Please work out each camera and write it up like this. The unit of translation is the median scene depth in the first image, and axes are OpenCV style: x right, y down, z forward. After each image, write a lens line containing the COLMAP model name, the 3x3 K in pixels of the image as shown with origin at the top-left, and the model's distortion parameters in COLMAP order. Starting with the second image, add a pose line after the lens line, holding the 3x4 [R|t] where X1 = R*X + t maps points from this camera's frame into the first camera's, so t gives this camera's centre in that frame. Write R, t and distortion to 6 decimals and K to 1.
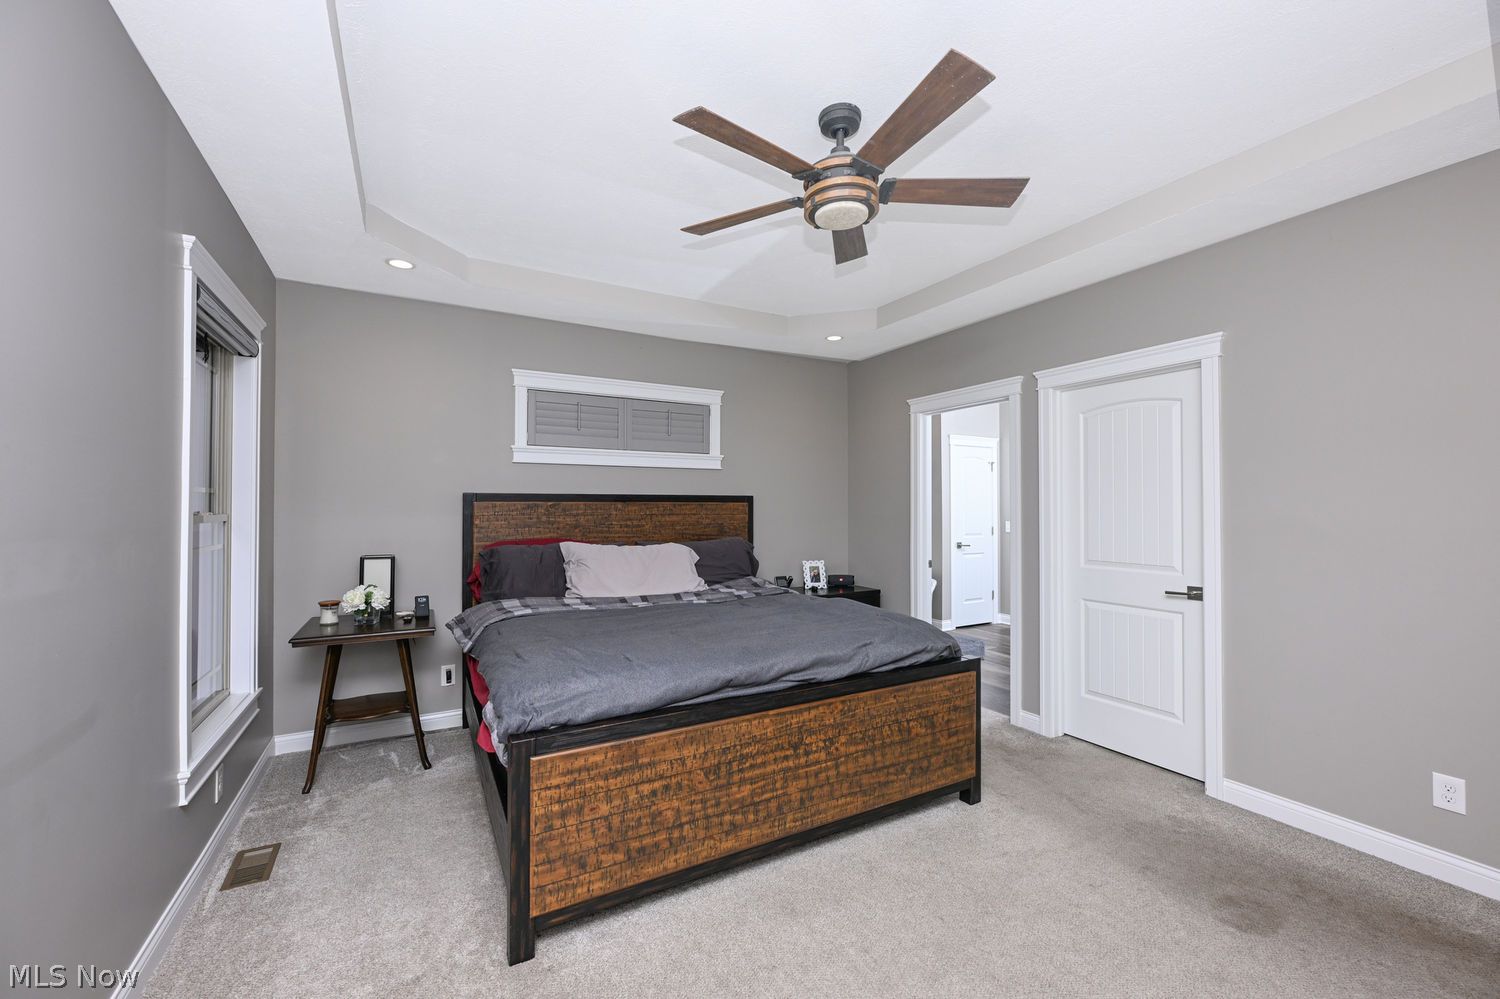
lens RADIAL K [[606.9, 0, 758.2], [0, 606.9, 496.7], [0, 0, 1]] dist [0.000467, -0.000443]
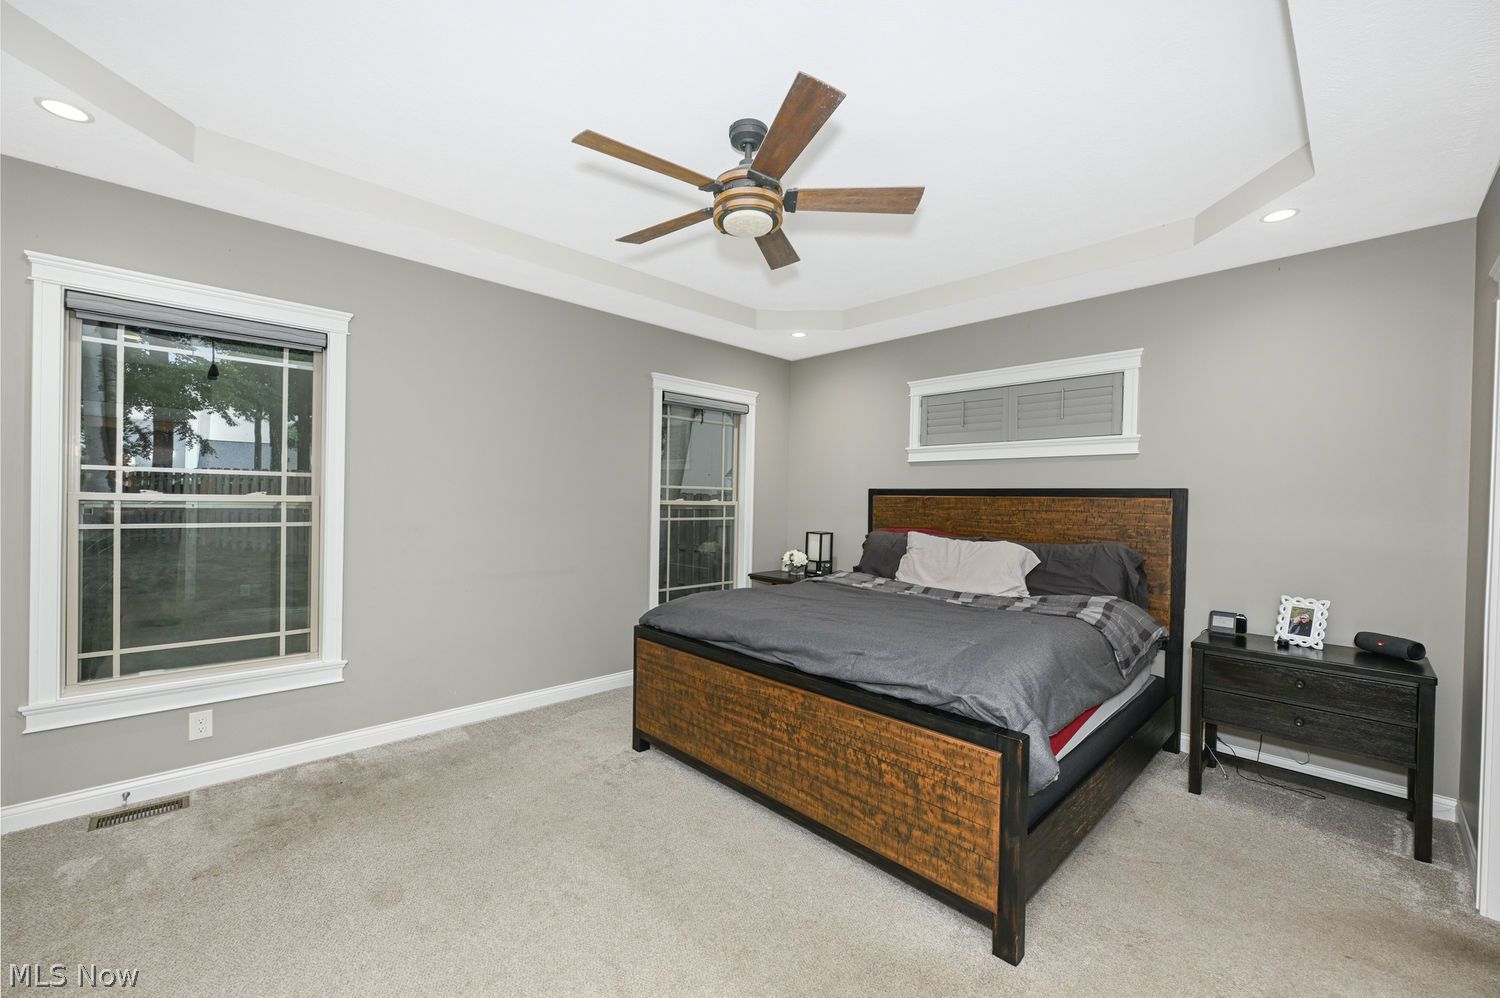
lens RADIAL K [[611.4, 0, 744.0], [0, 611.4, 497.8], [0, 0, 1]] dist [-0.001465, -0.000084]
pose [[0.227628, 0.003067, -0.973743, 0.984912], [-0.000390, 0.999995, 0.003058, 0.013085], [0.973748, -0.000316, 0.227628, 0.620304]]
